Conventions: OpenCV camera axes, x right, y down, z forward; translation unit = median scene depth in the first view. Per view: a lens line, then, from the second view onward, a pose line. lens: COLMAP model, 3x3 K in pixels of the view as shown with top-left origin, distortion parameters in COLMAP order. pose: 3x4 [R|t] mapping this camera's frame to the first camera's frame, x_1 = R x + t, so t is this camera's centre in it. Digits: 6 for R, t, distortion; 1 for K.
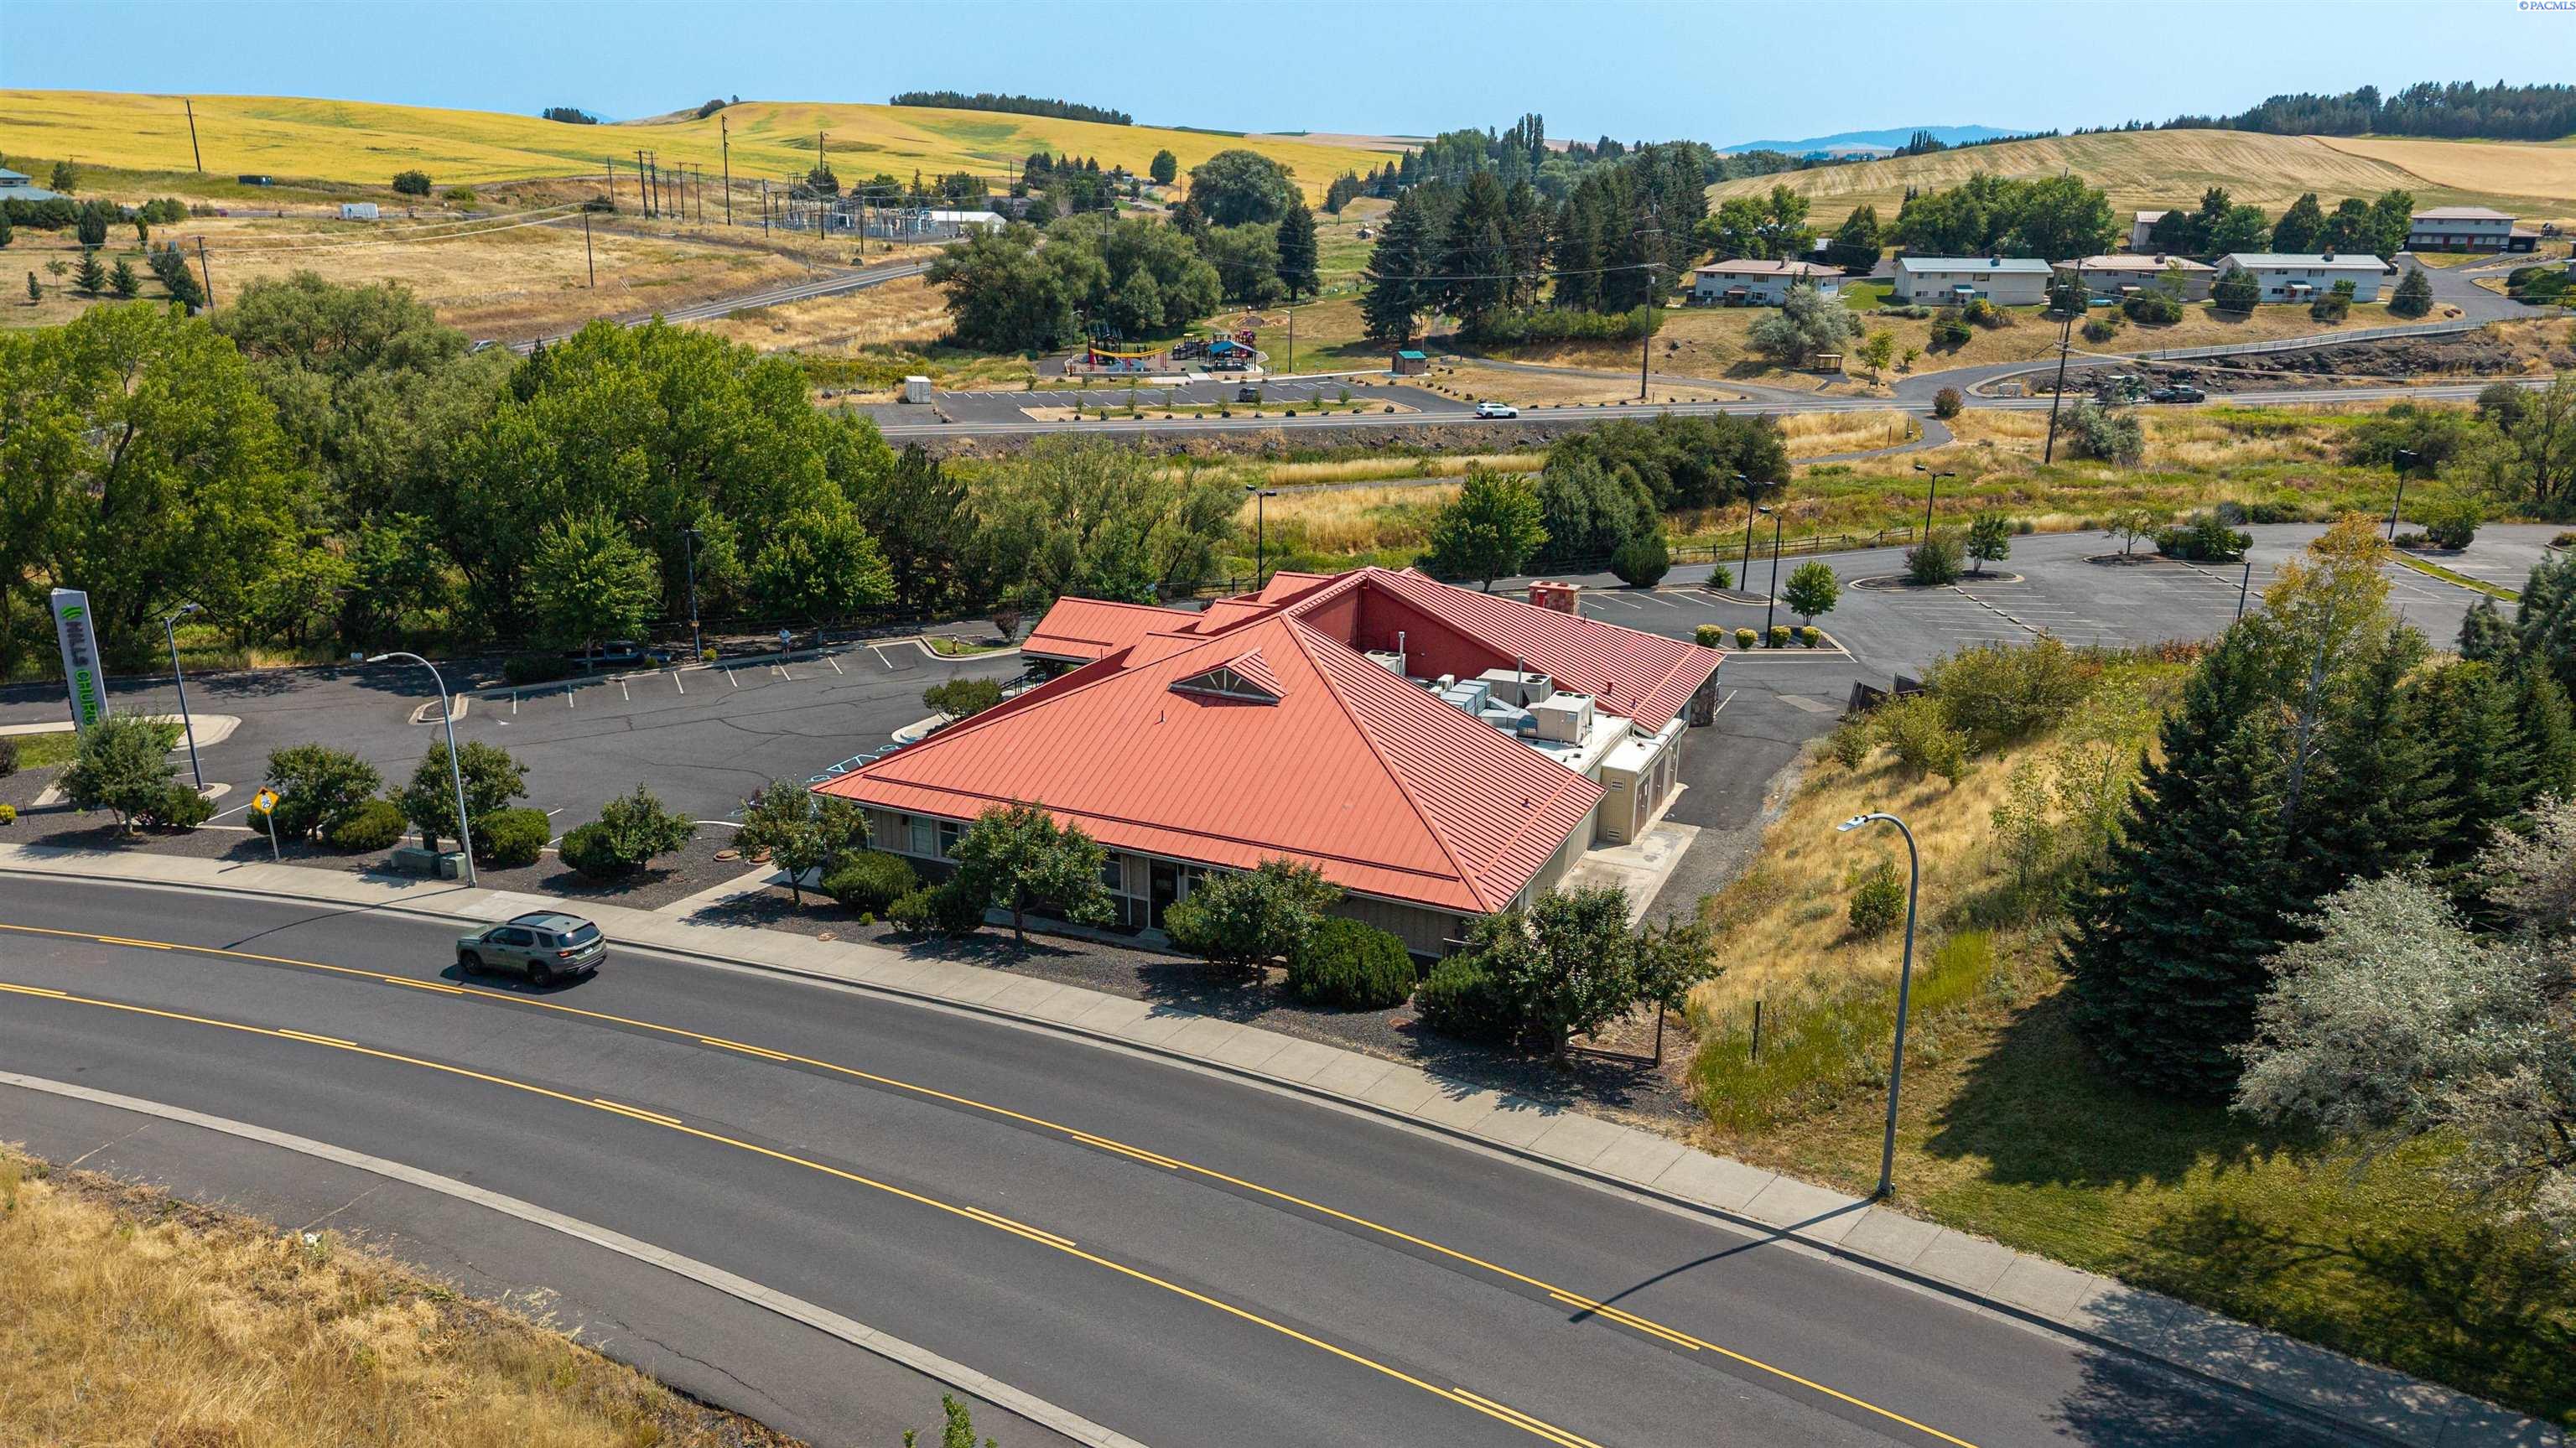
lens RADIAL K [[1728.2, 0, 1288.0], [0, 1728.2, 724.0], [0, 0, 1]] dist [0.079027, -0.128806]
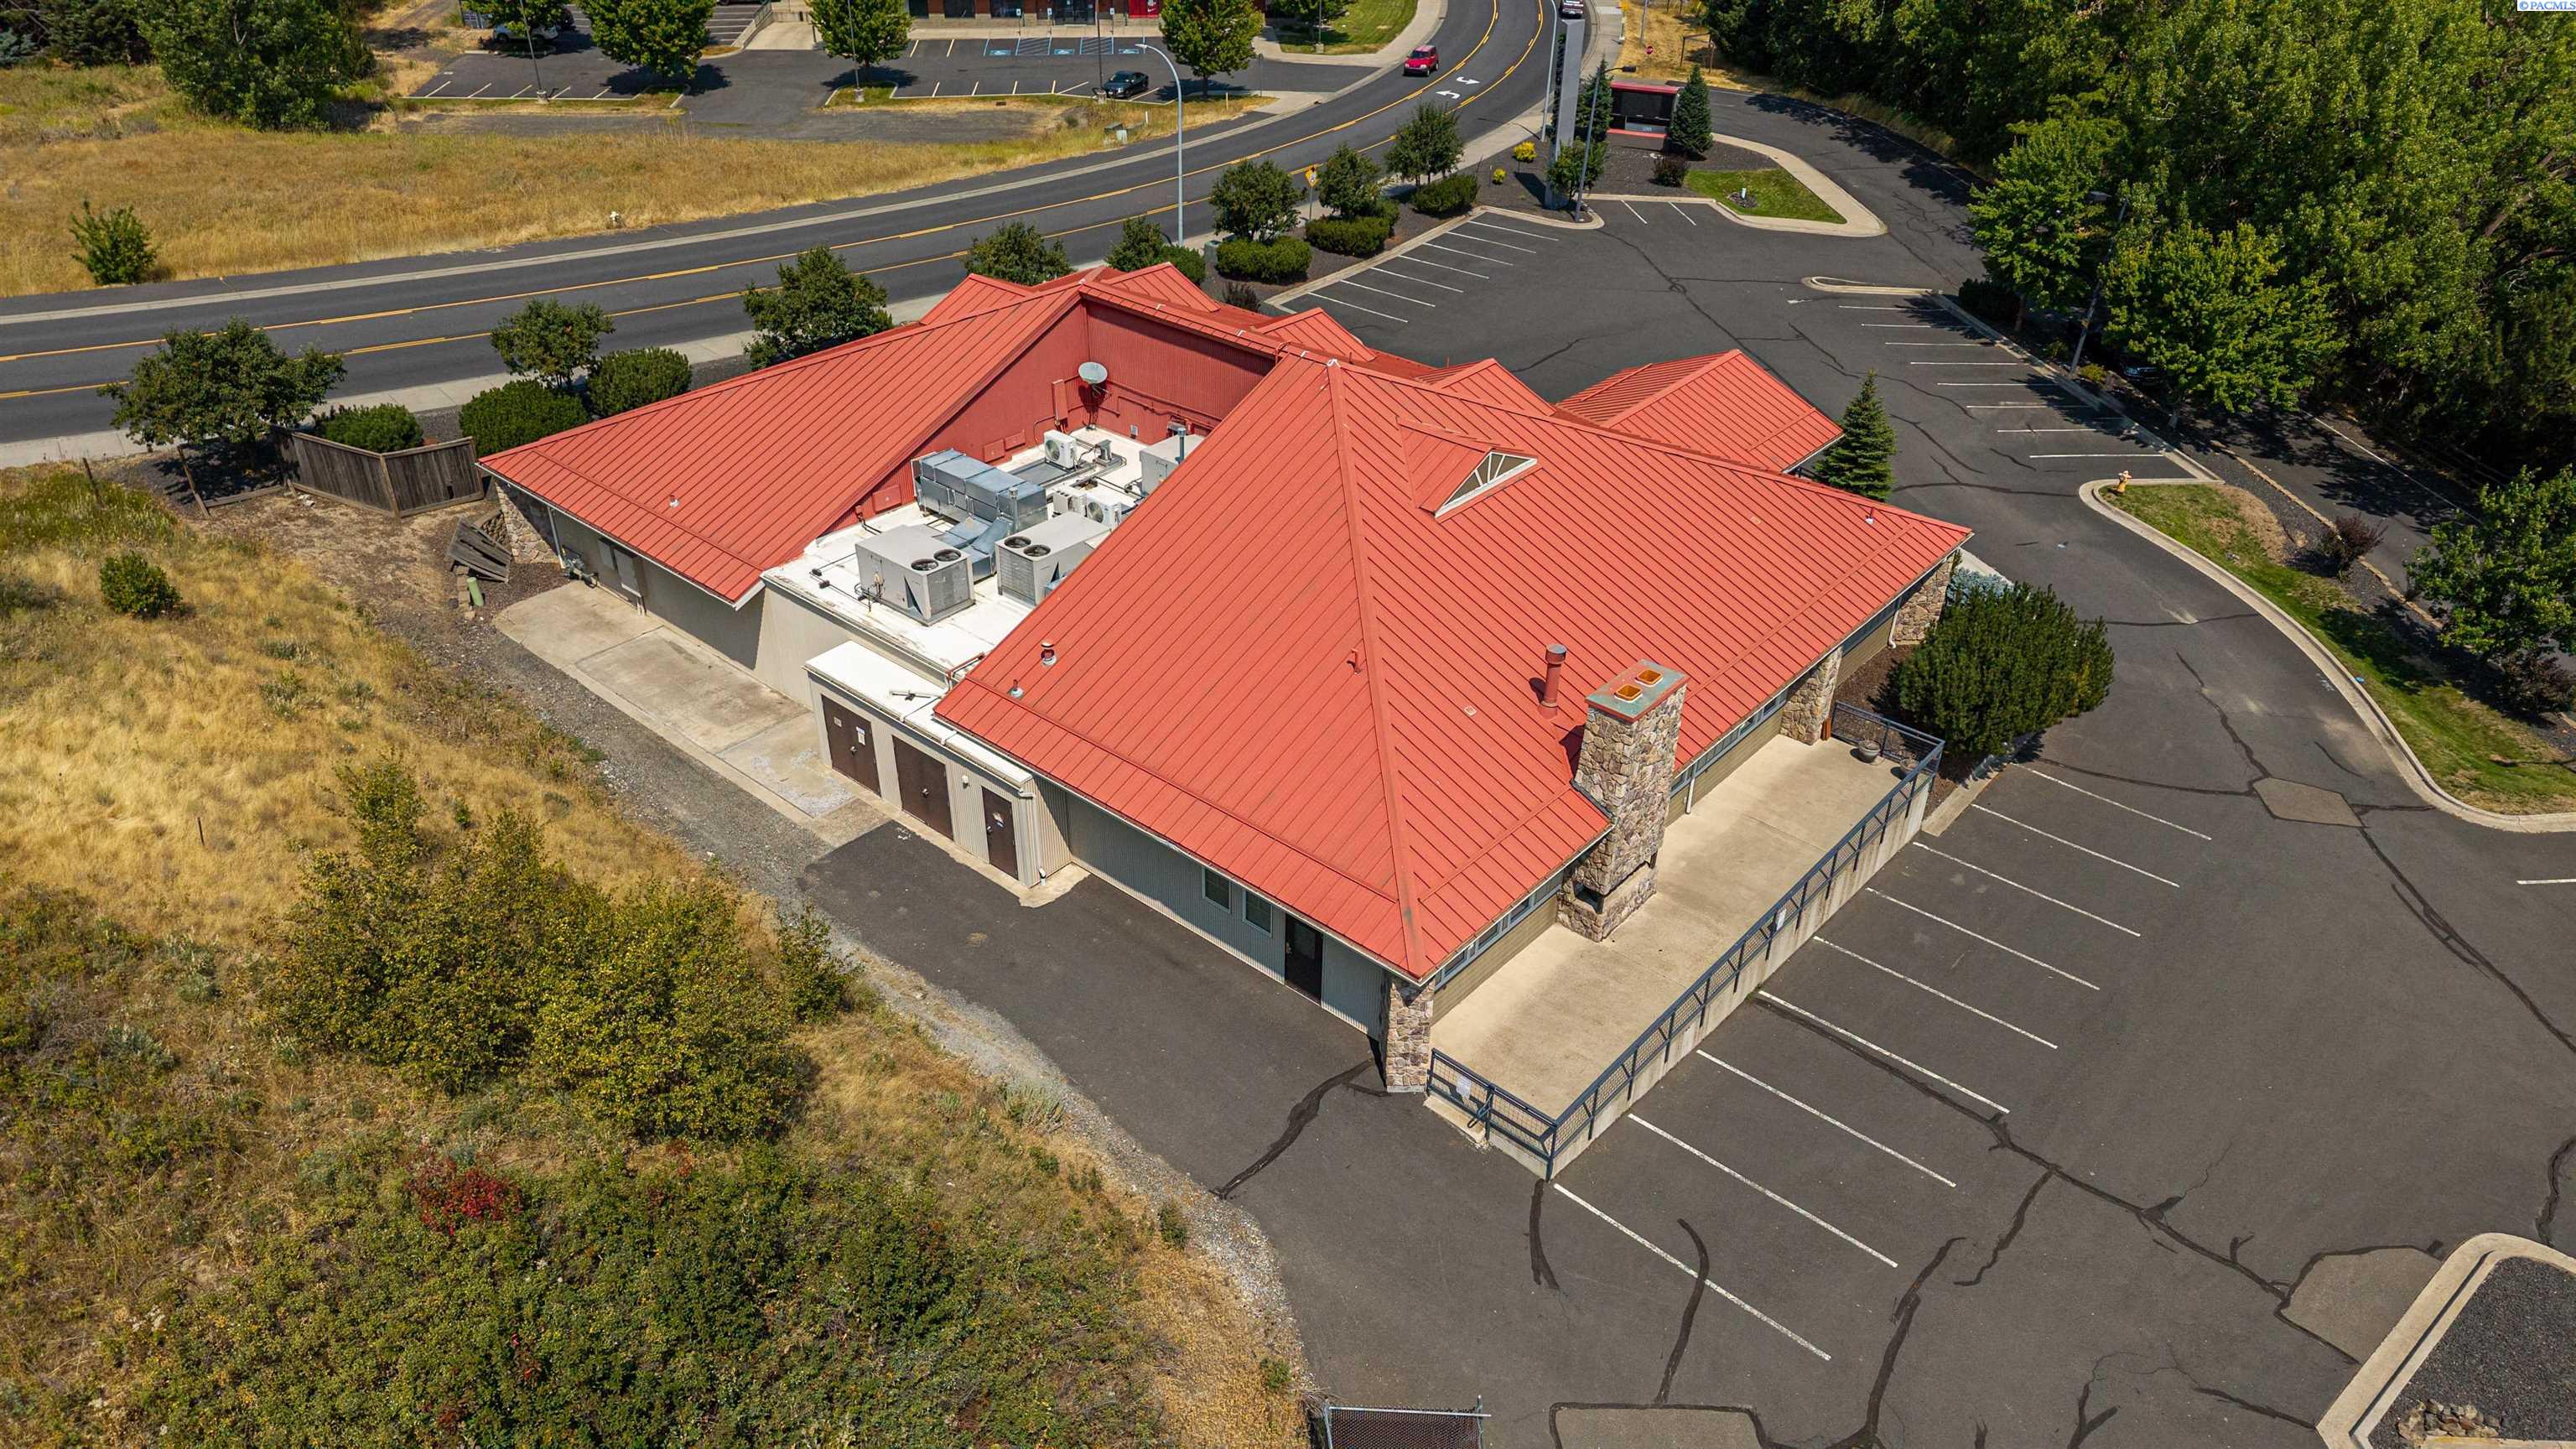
lens RADIAL K [[1713.5, 0, 1288.0], [0, 1713.5, 724.5], [0, 0, 1]] dist [0.023919, -0.021260]
pose [[-0.264517, 0.509592, -0.818747, 0.320274], [-0.309230, 0.759340, 0.572521, -0.174741], [0.913459, 0.404622, -0.043277, 0.559643]]
